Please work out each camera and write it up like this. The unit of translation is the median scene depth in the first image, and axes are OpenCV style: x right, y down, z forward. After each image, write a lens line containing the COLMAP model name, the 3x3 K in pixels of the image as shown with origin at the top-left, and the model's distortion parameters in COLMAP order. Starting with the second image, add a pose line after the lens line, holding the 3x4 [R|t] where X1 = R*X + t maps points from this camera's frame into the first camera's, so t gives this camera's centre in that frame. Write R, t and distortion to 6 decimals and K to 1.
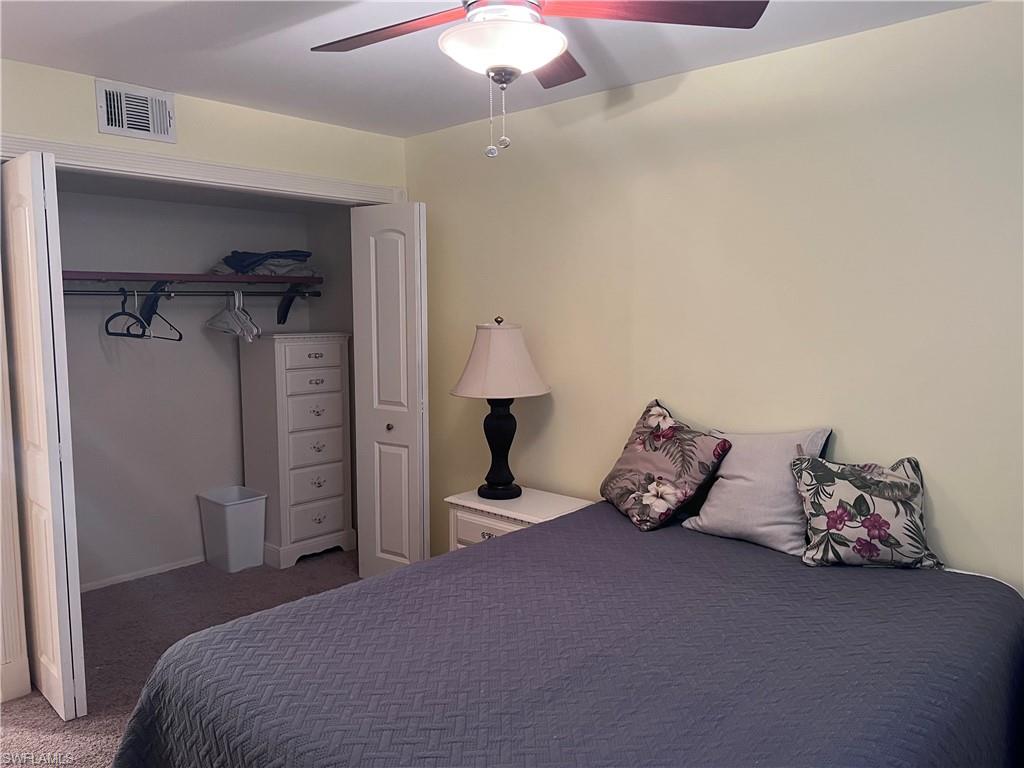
lens RADIAL K [[764.5, 0, 512.0], [0, 764.5, 384.0], [0, 0, 1]] dist [0.073407, -0.099348]
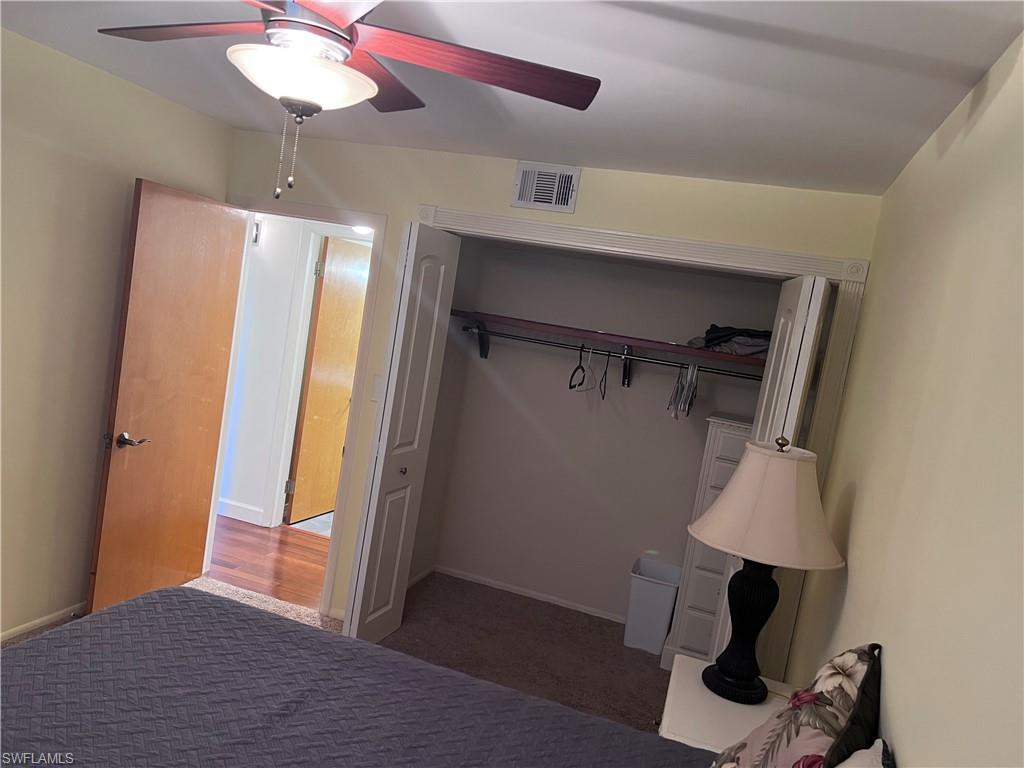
lens RADIAL K [[764.5, 0, 512.0], [0, 764.5, 384.0], [0, 0, 1]] dist [0.073407, -0.099348]
pose [[0.406663, 0.159134, -0.899612, 0.528753], [-0.255889, 0.965137, 0.055053, -0.119308], [0.877010, 0.207812, 0.433207, 0.514482]]
